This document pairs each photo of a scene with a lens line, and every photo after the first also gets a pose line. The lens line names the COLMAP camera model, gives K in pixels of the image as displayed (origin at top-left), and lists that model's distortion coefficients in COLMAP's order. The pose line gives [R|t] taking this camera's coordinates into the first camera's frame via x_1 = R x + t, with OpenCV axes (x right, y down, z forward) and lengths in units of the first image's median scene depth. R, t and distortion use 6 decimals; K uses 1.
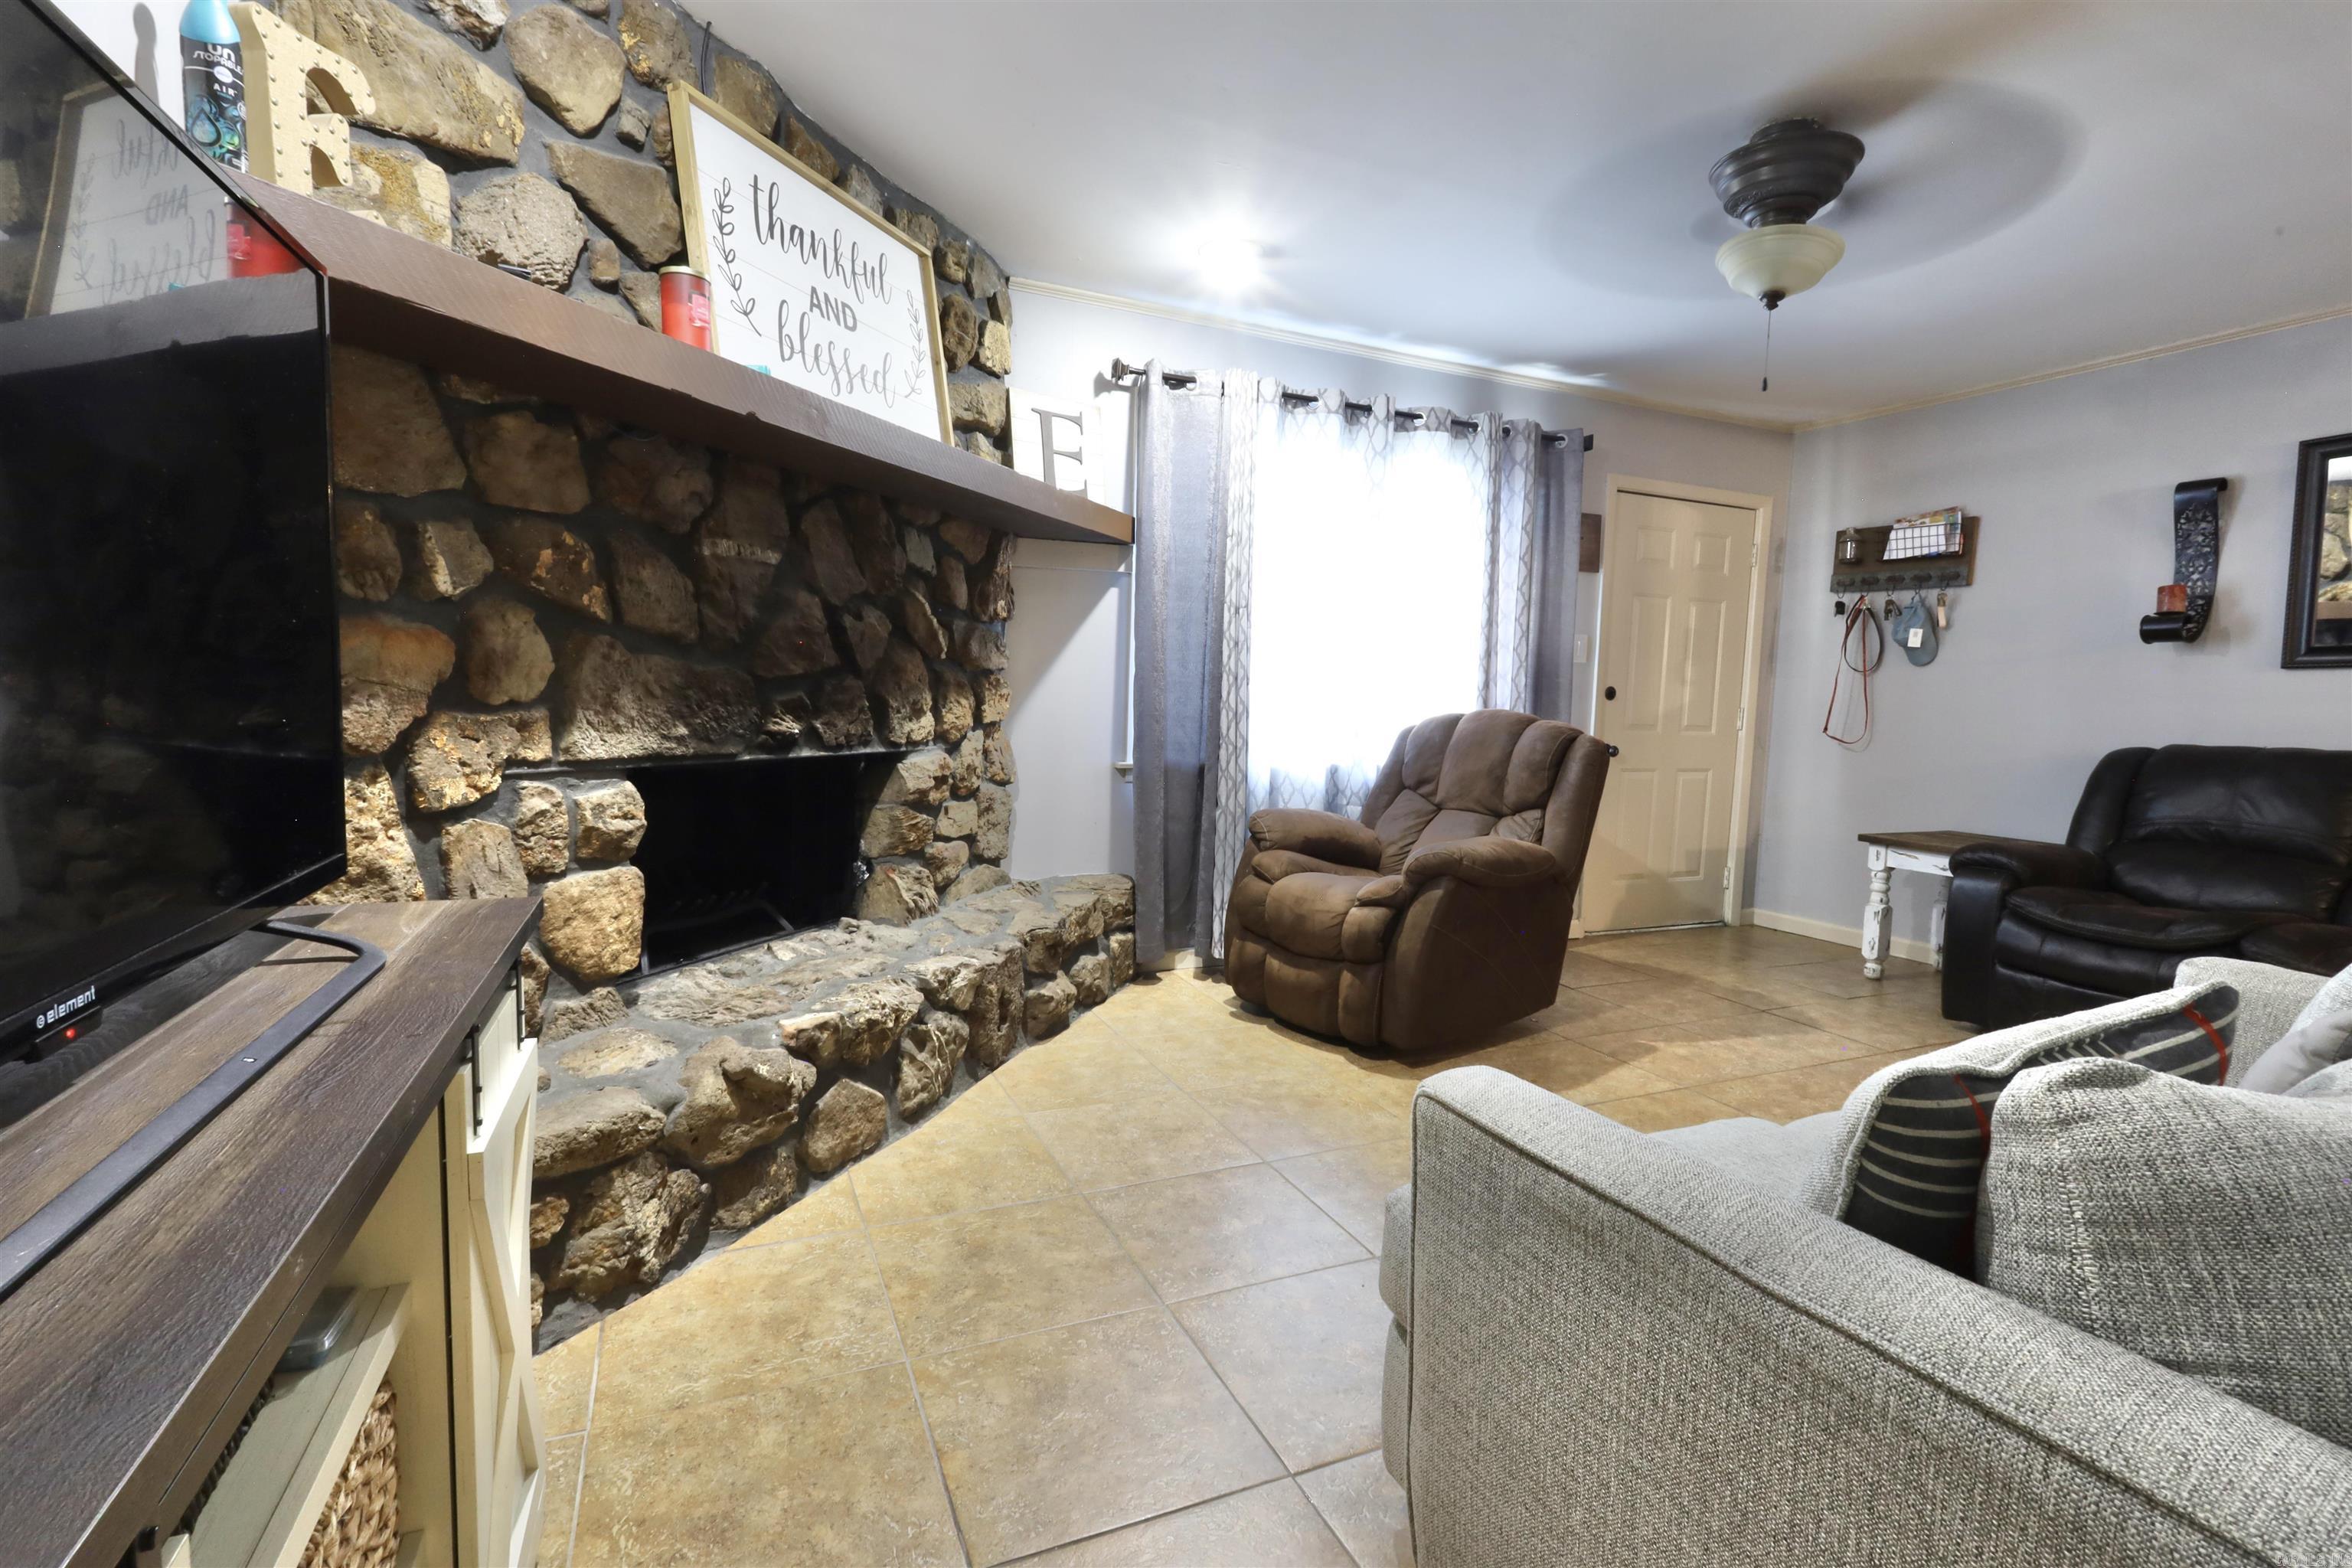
lens RADIAL K [[1082.8, 0, 1178.4], [0, 1082.8, 788.0], [0, 0, 1]] dist [-0.003172, 0.001356]
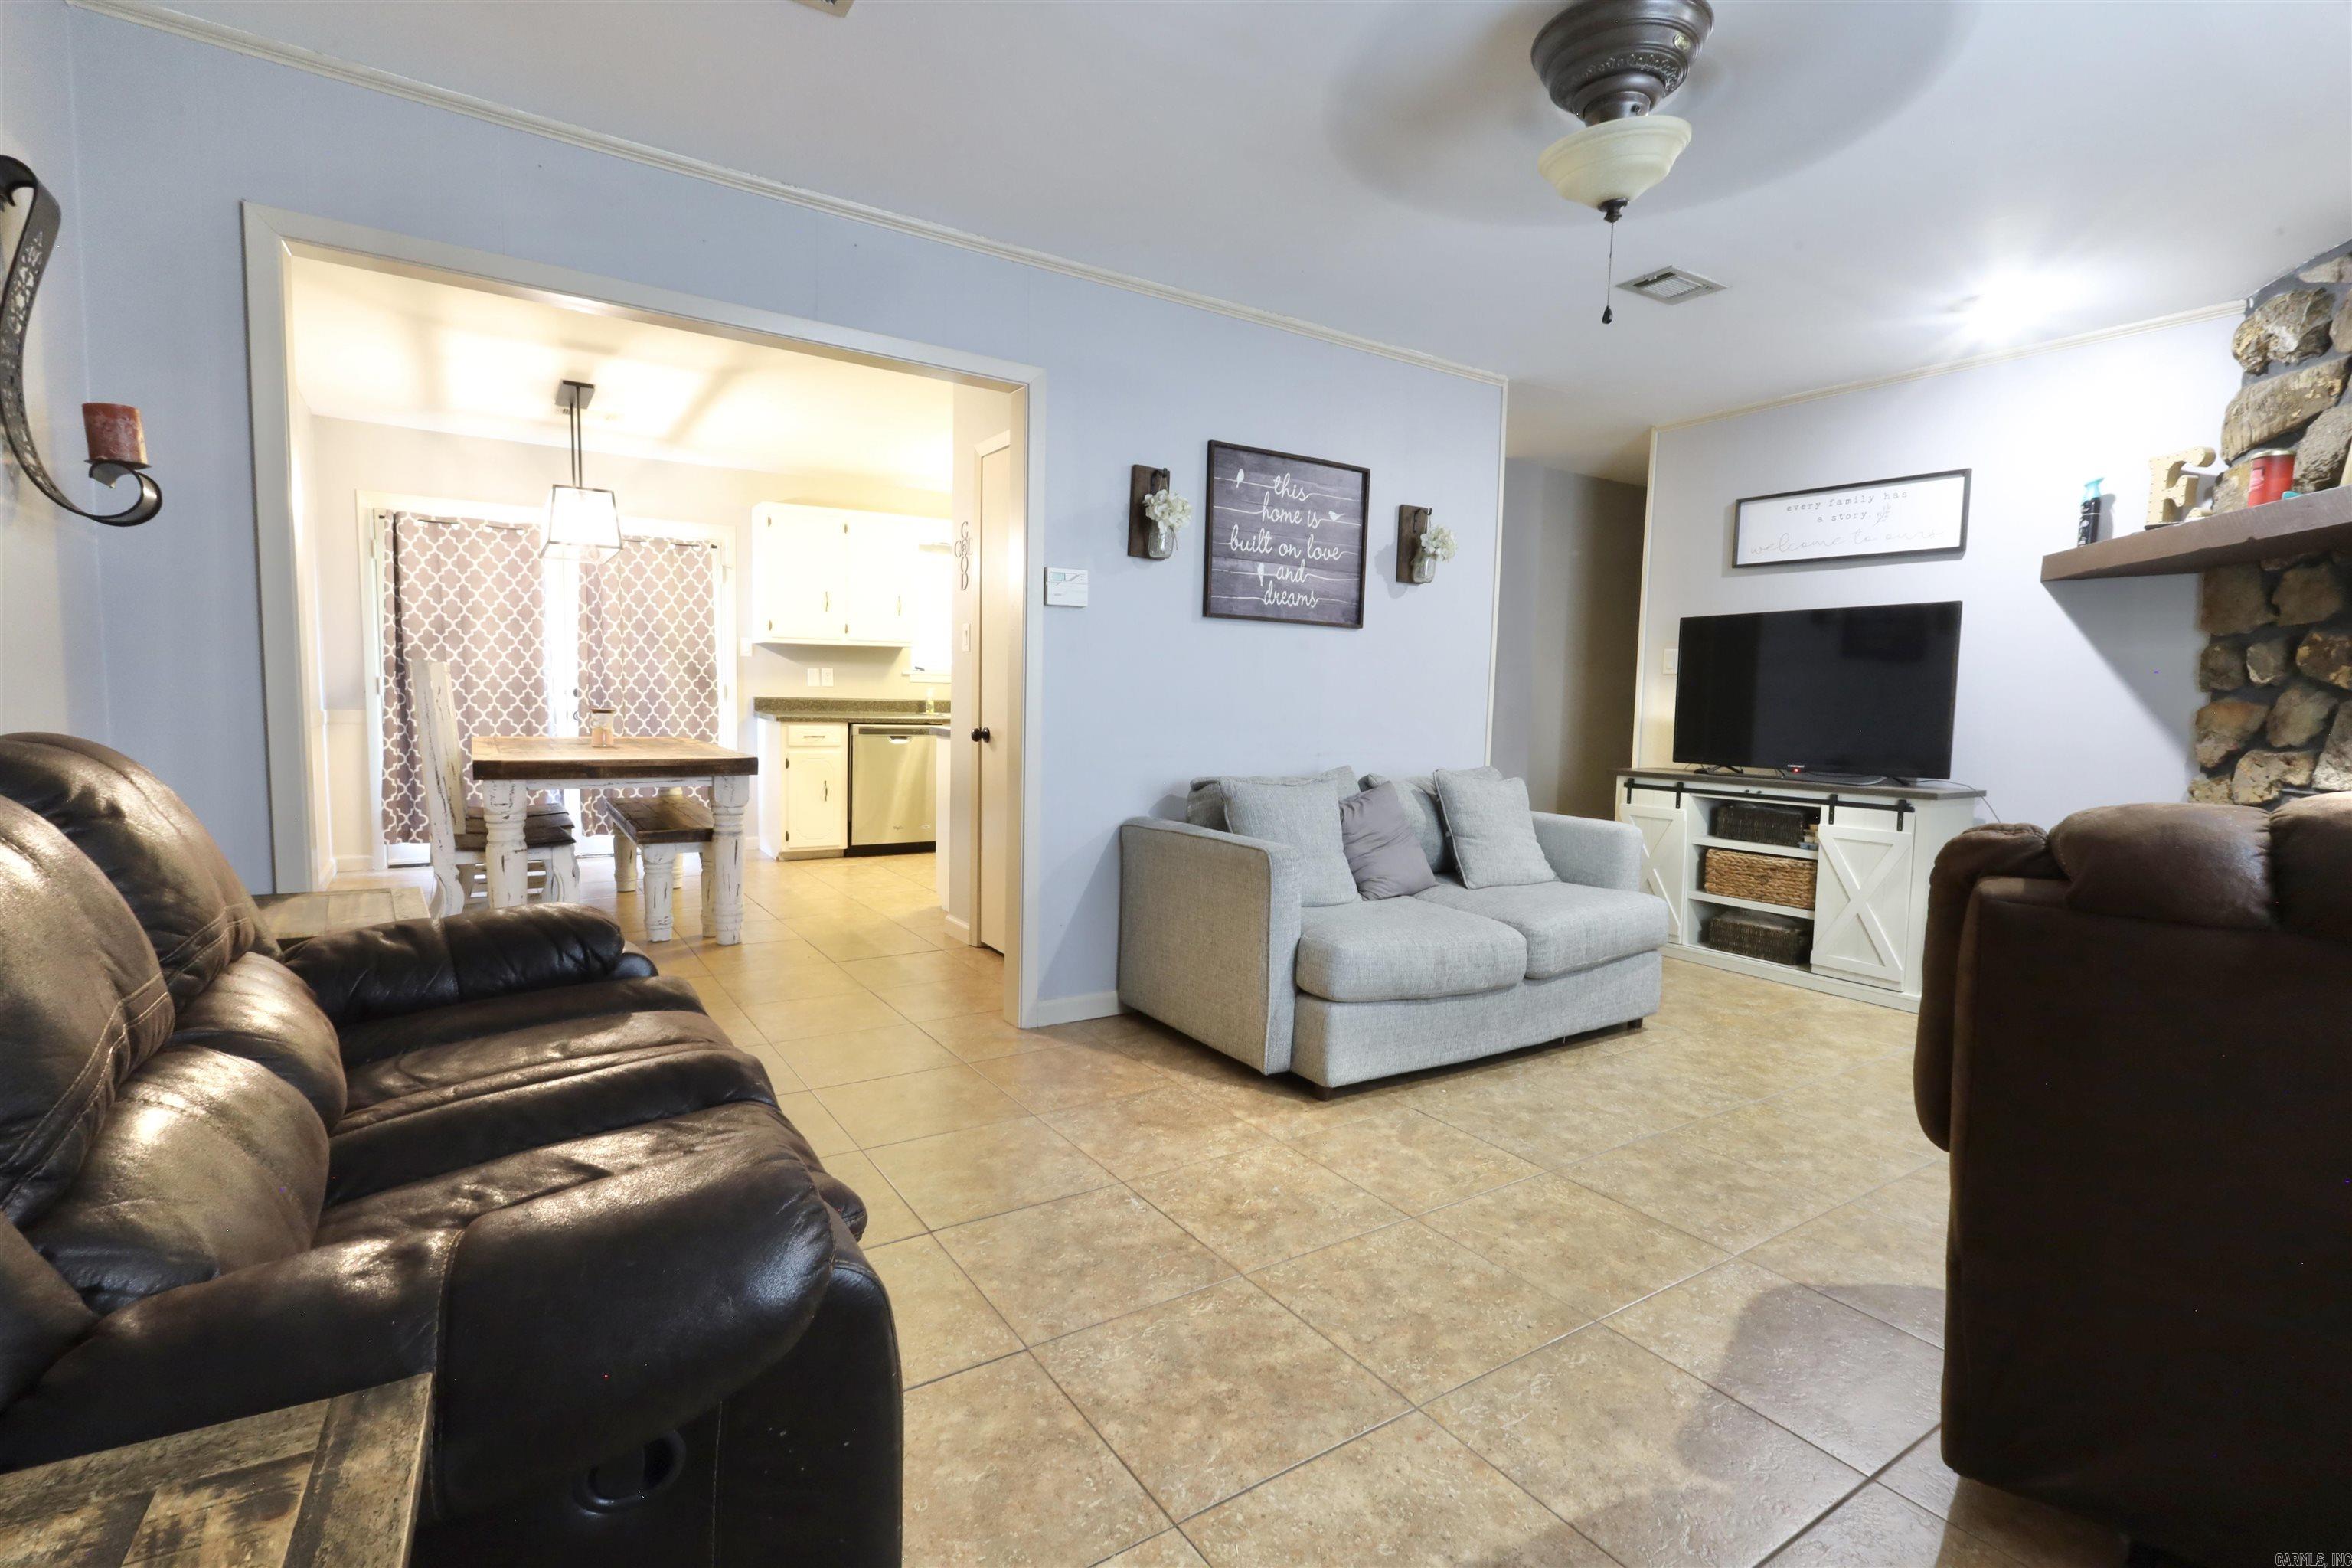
lens RADIAL K [[1082.8, 0, 1169.6], [0, 1082.8, 785.5], [0, 0, 1]] dist [-0.003172, 0.001356]
pose [[-0.986500, -0.037435, -0.159425, 0.801953], [-0.064237, 0.983956, 0.166447, -0.115767], [0.150636, 0.174441, -0.973077, 1.473799]]
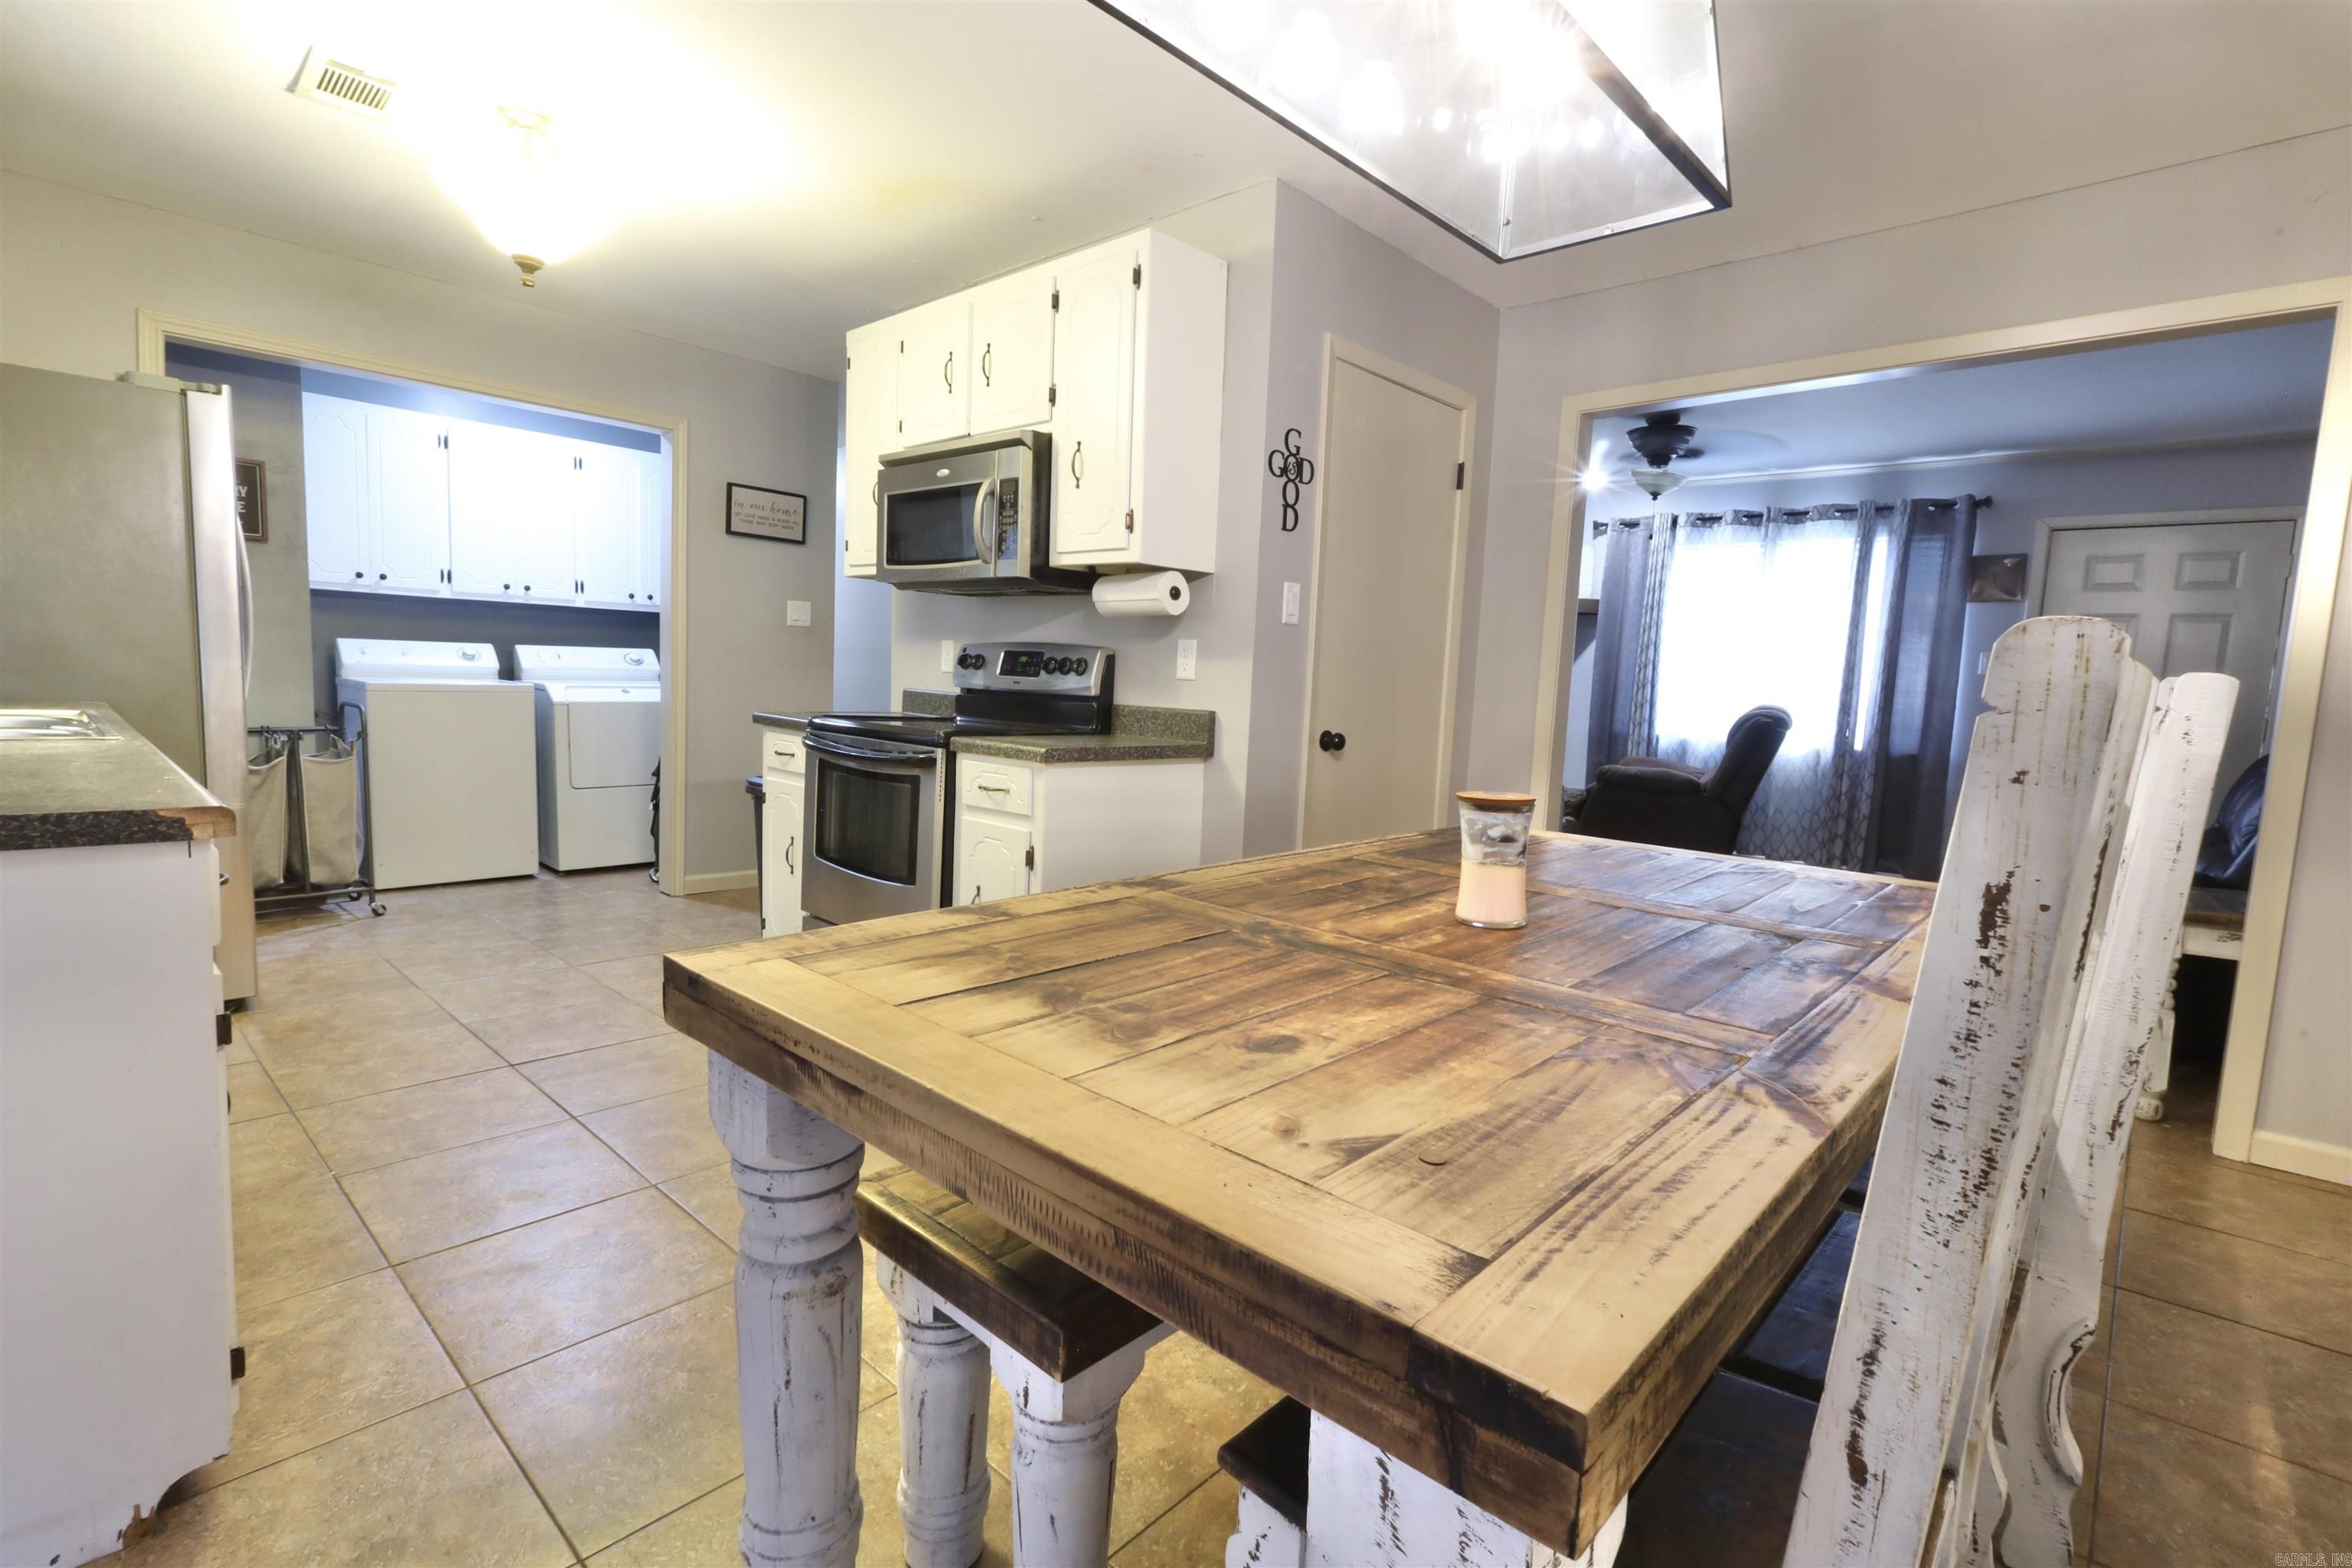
lens RADIAL K [[1082.8, 0, 1173.7], [0, 1082.8, 784.5], [0, 0, 1]] dist [-0.003172, 0.001356]
pose [[0.395243, 0.089290, -0.914227, 1.696027], [-0.112826, 0.992447, 0.048152, 0.062589], [0.911621, 0.084117, 0.402332, -0.457206]]
